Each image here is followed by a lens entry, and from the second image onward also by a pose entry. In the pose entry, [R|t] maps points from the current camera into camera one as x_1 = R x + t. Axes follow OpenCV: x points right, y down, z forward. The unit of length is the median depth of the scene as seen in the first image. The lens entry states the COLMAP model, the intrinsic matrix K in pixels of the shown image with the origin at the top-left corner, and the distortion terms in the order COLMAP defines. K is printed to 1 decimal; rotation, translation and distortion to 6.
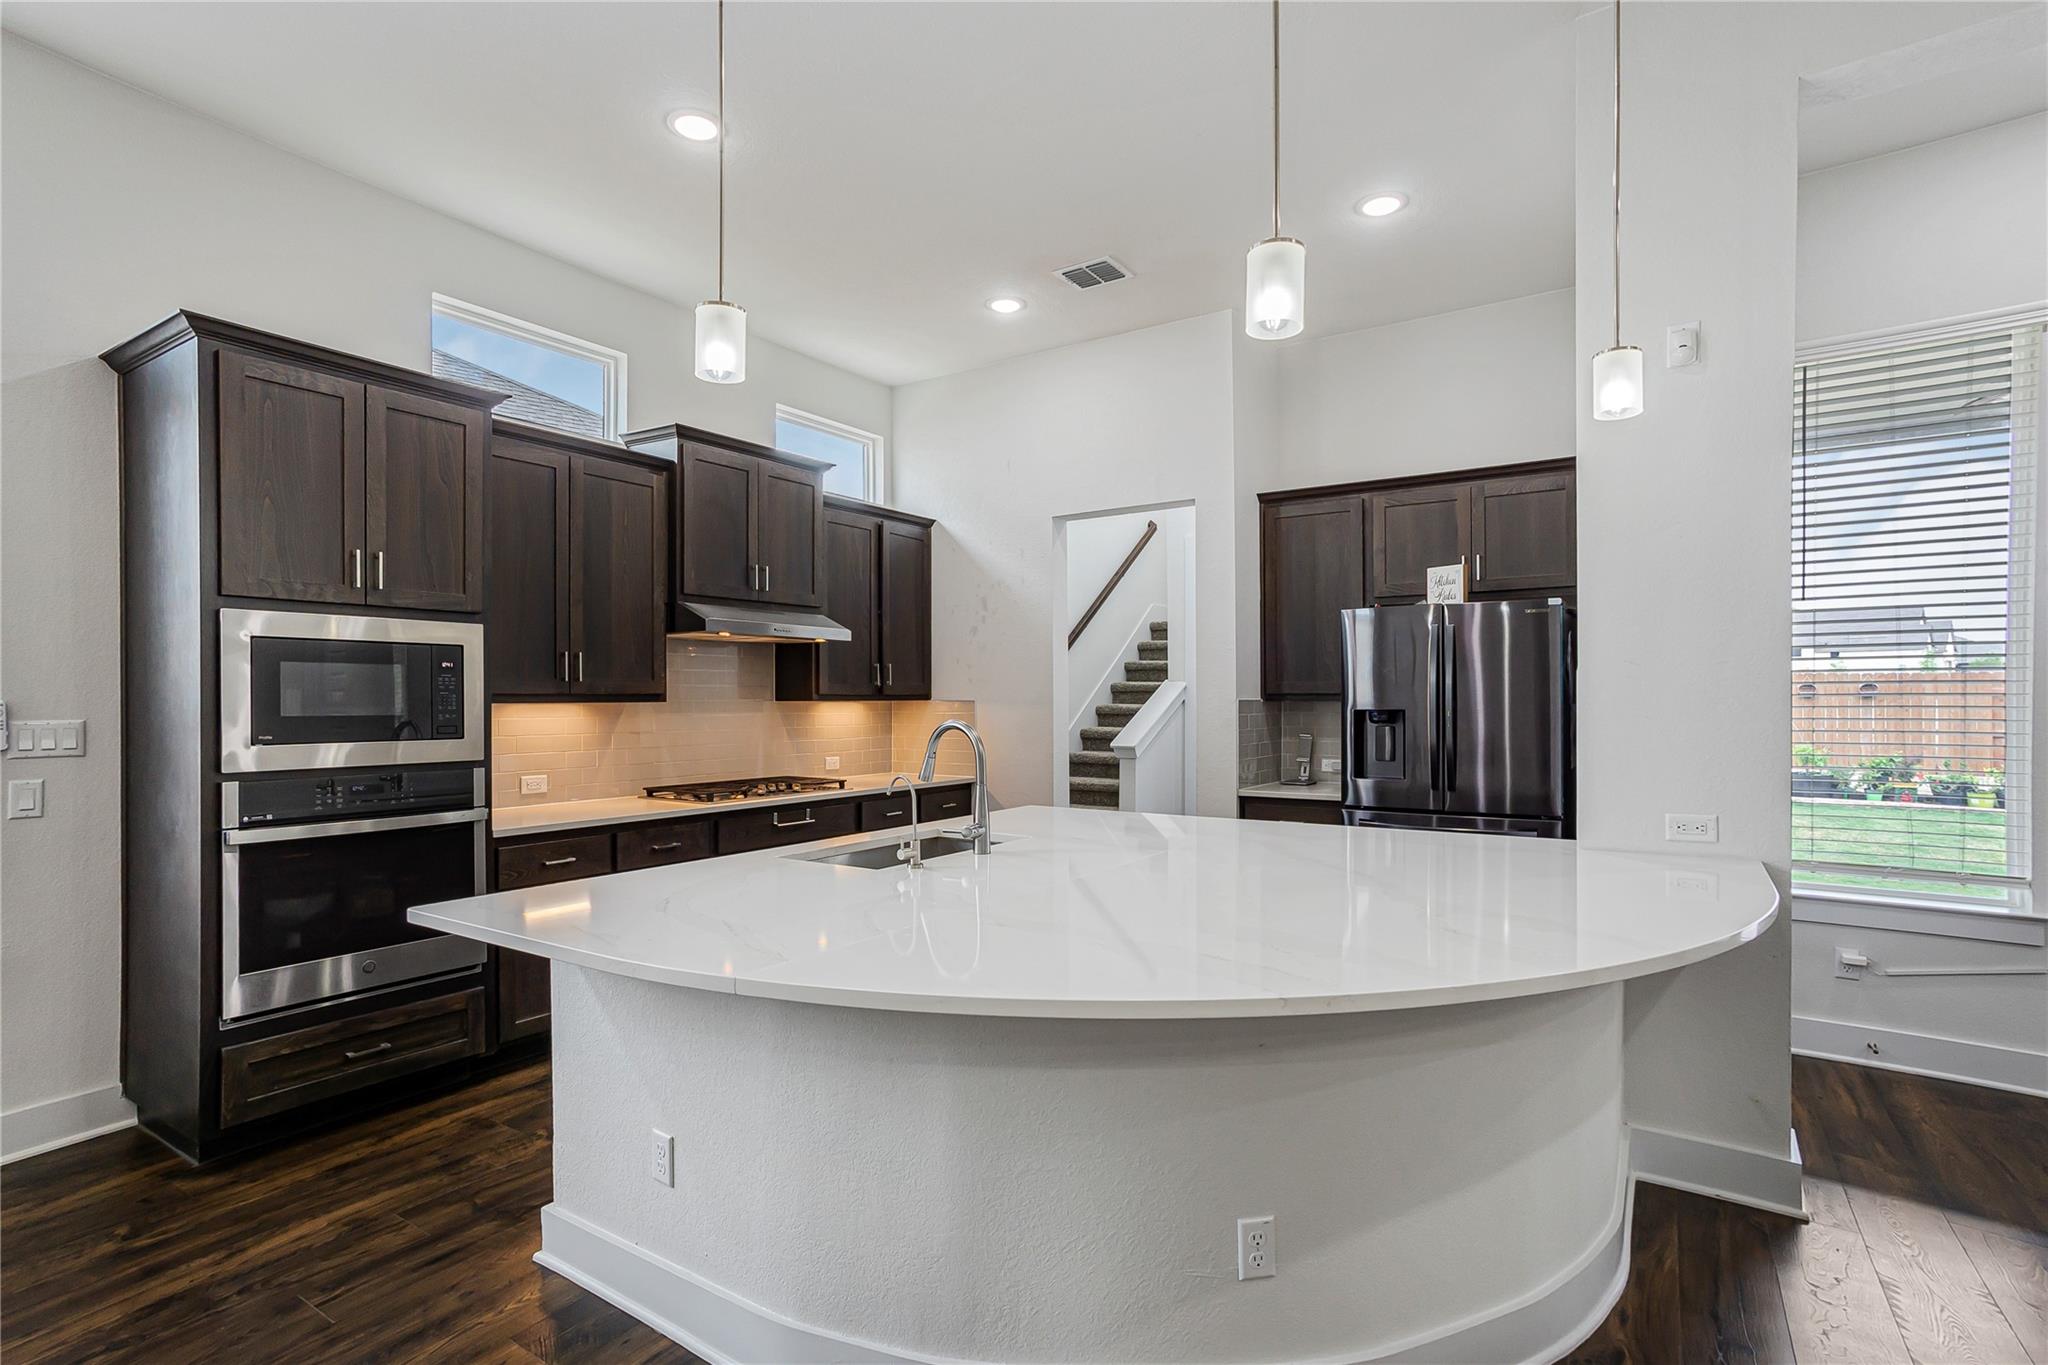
lens RADIAL K [[982.6, 0, 1023.2], [0, 982.6, 717.7], [0, 0, 1]] dist [-0.073064, 0.054947]
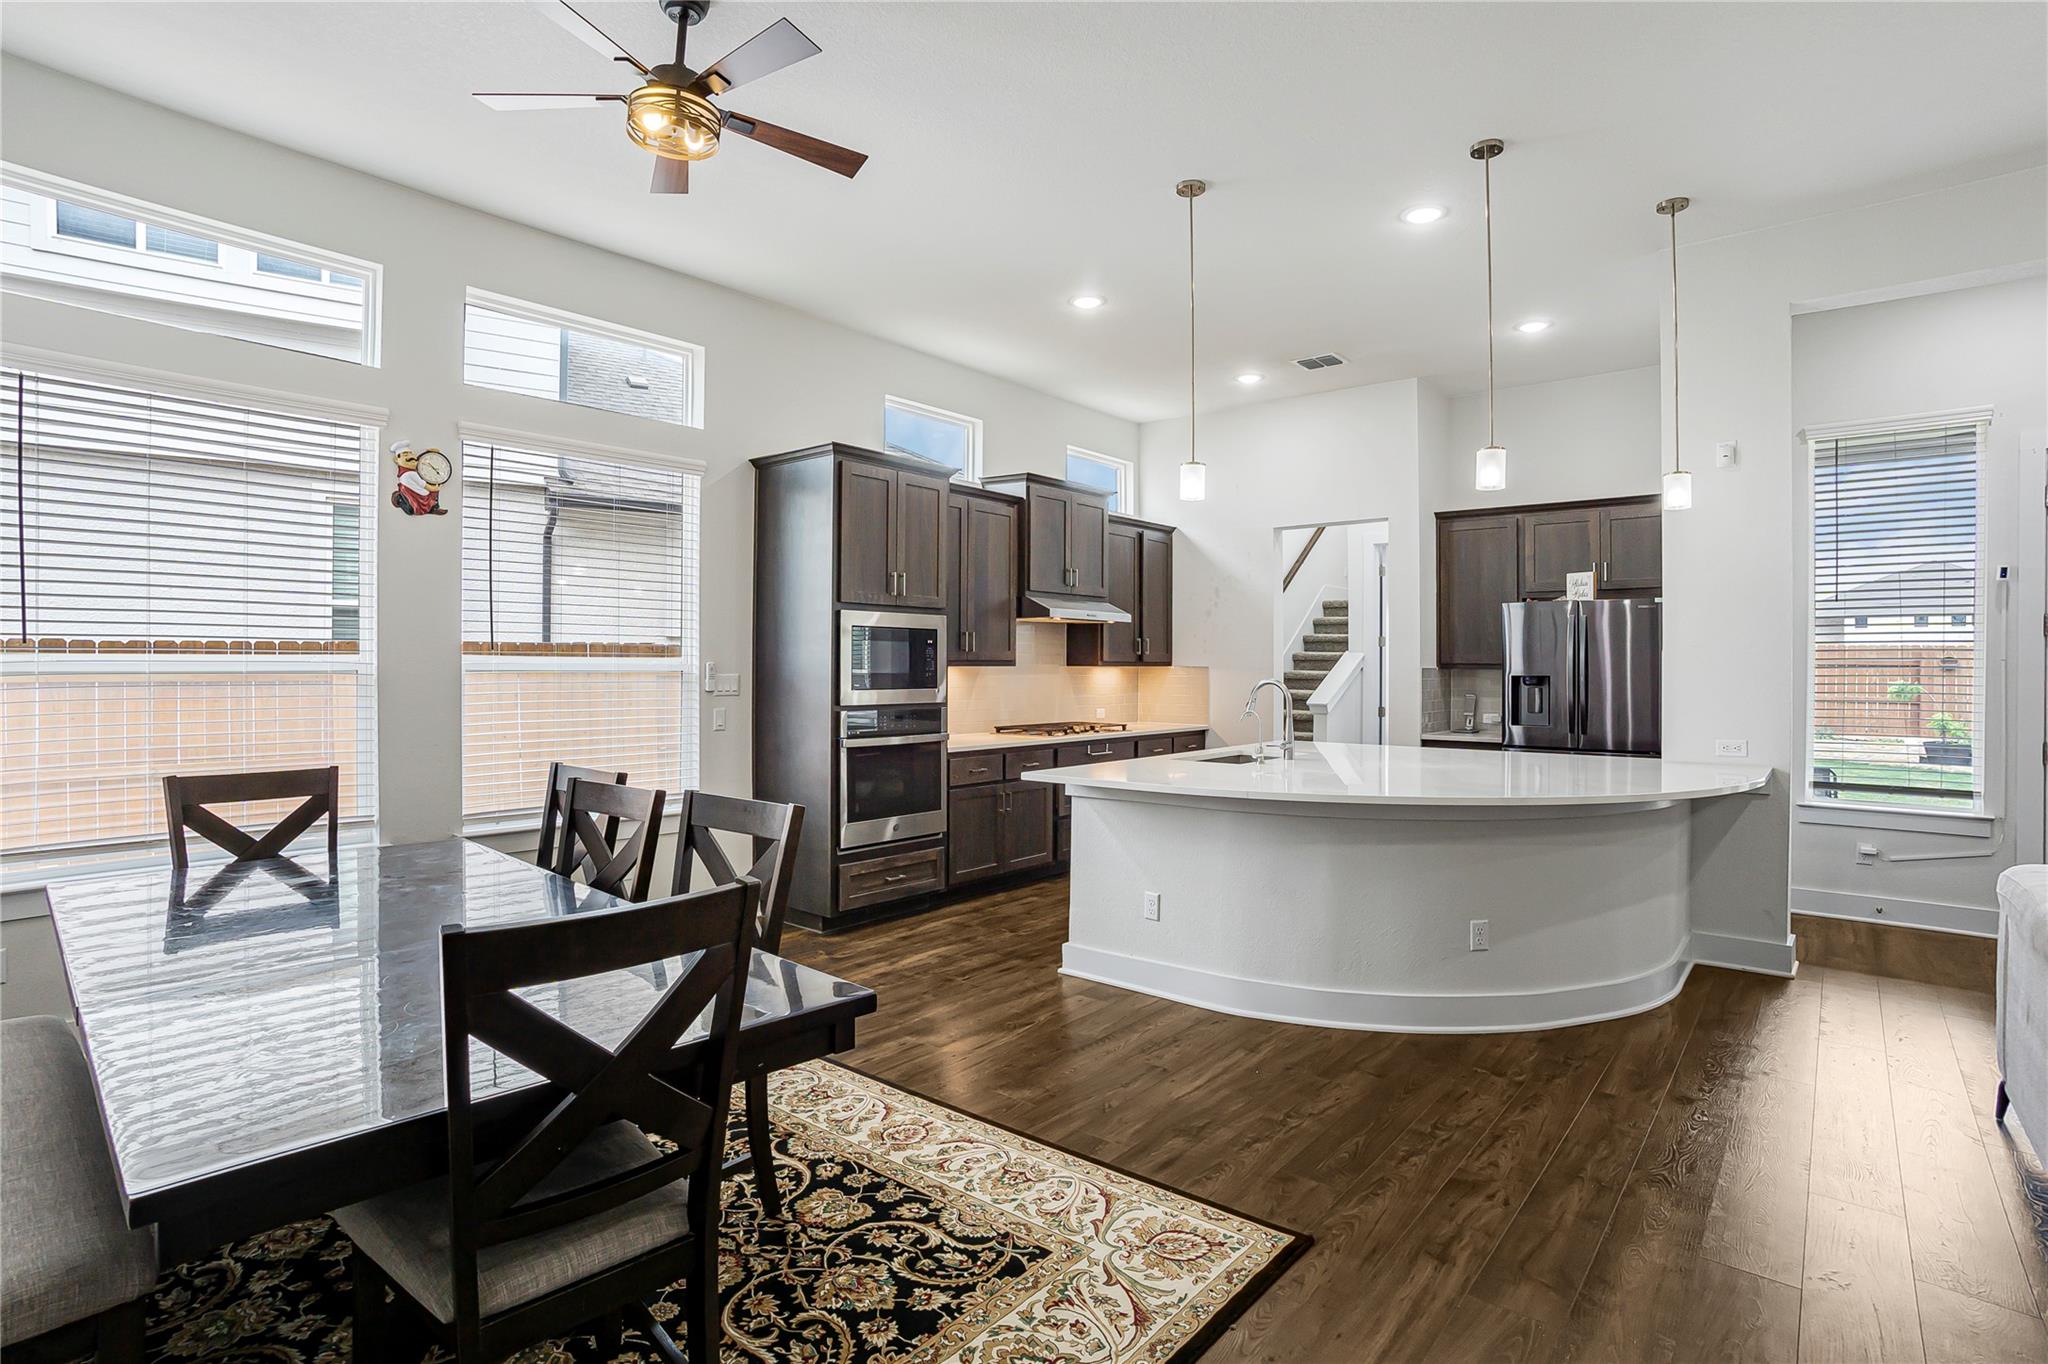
lens RADIAL K [[1022.1, 0, 1013.7], [0, 1022.1, 675.1], [0, 0, 1]] dist [-0.099765, 0.055435]
pose [[0.993507, 0.009002, -0.113415, -0.200034], [-0.010011, 0.999915, -0.008324, 0.009548], [0.113330, 0.009406, 0.993513, -0.486745]]
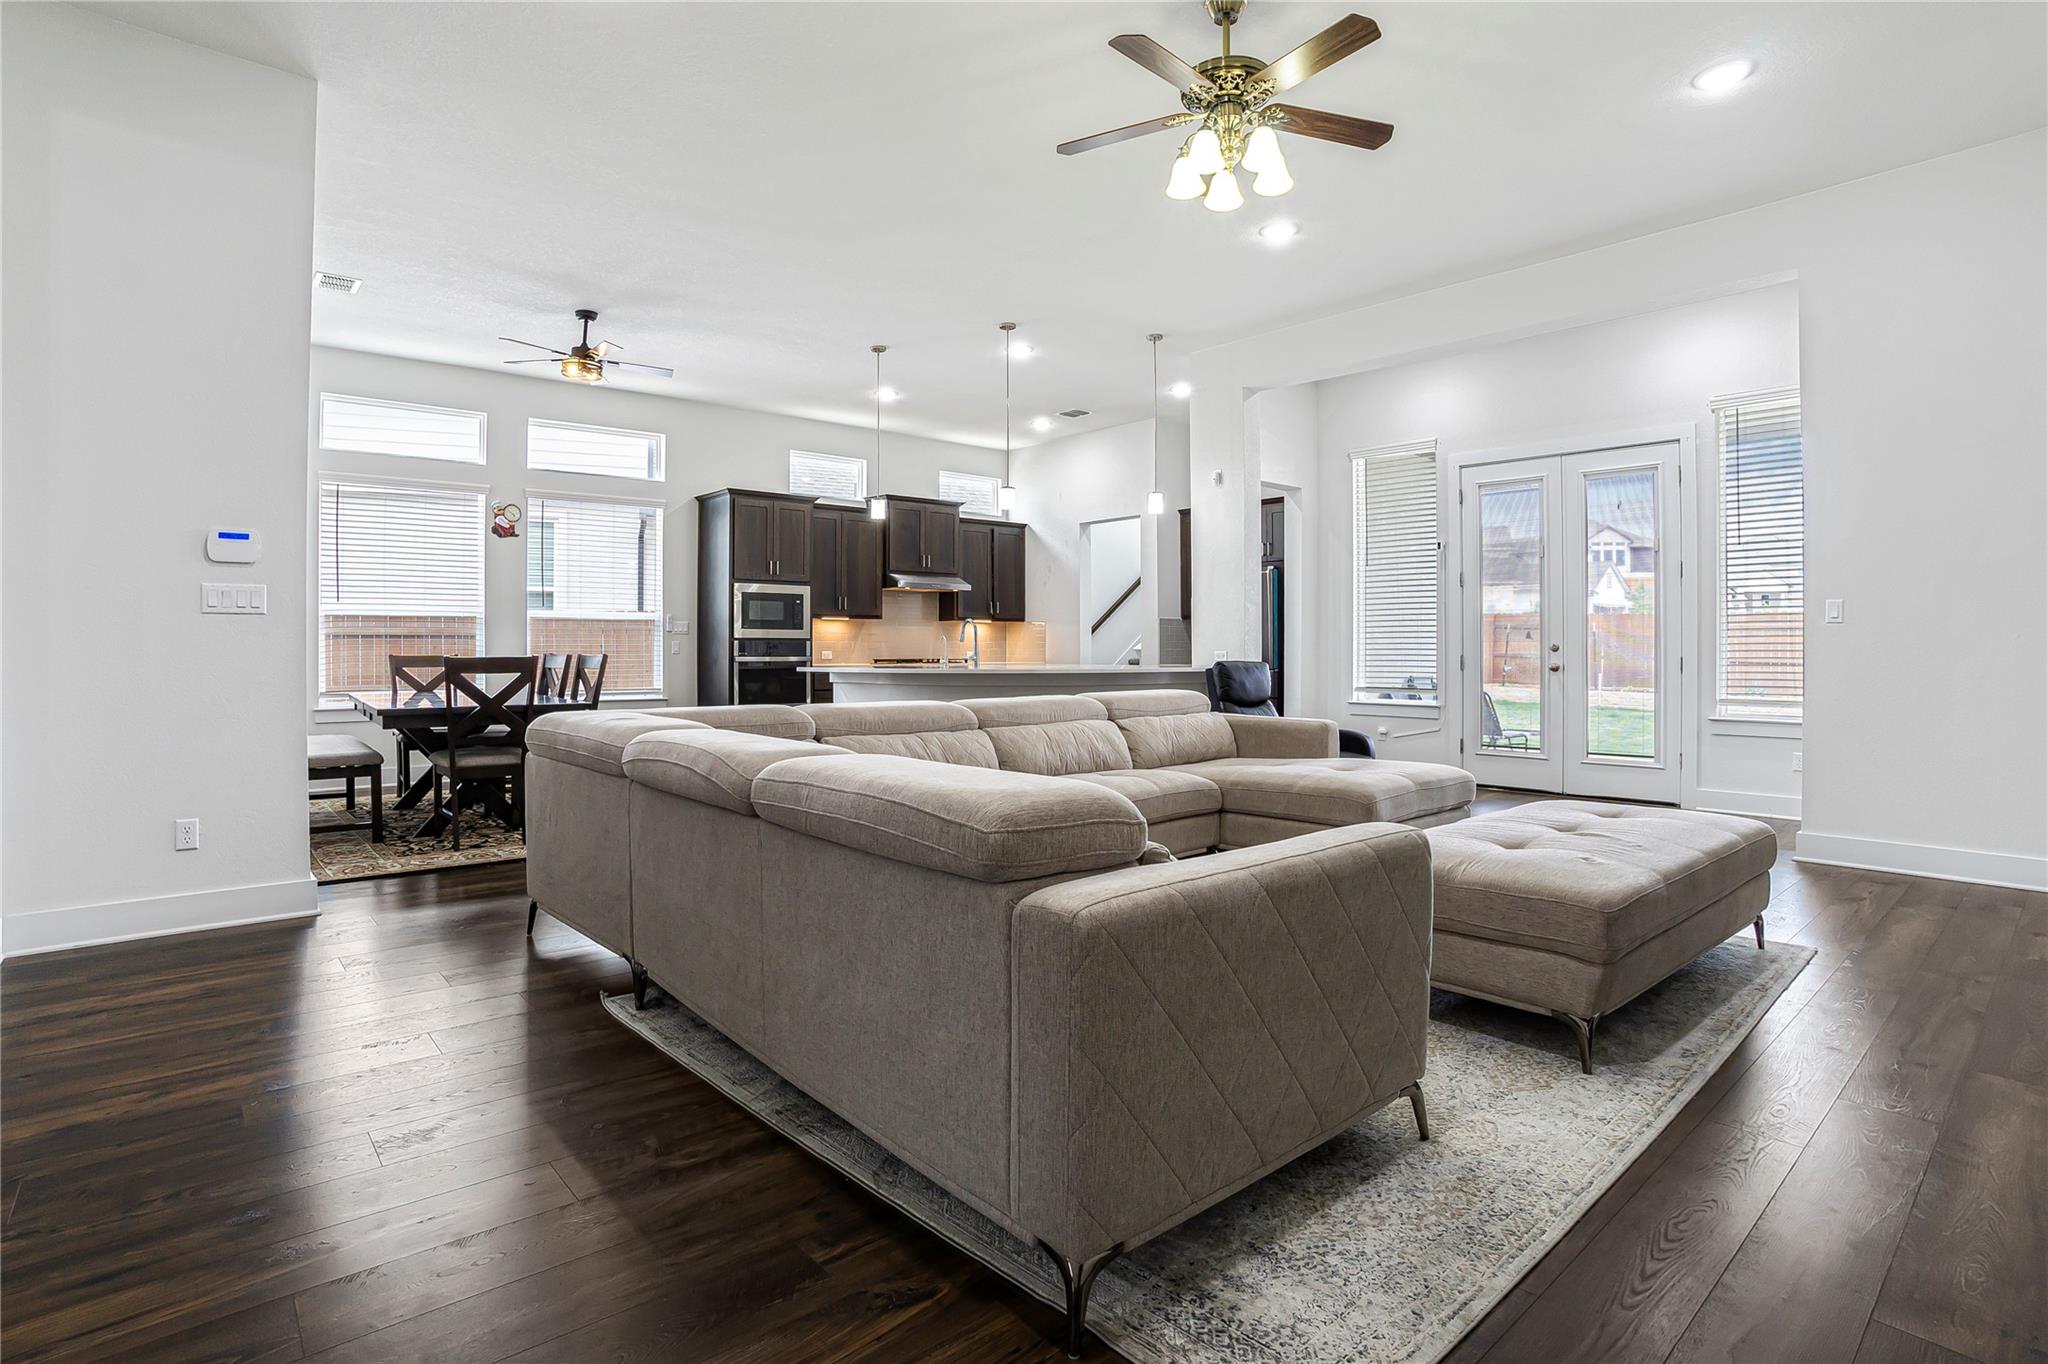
lens RADIAL K [[1022.1, 0, 1013.7], [0, 1022.1, 675.1], [0, 0, 1]] dist [-0.099765, 0.055435]
pose [[0.960847, 0.013060, -0.276773, 0.565721], [-0.010347, 0.999883, 0.011262, 0.082207], [0.276888, -0.007958, 0.960869, -1.151051]]
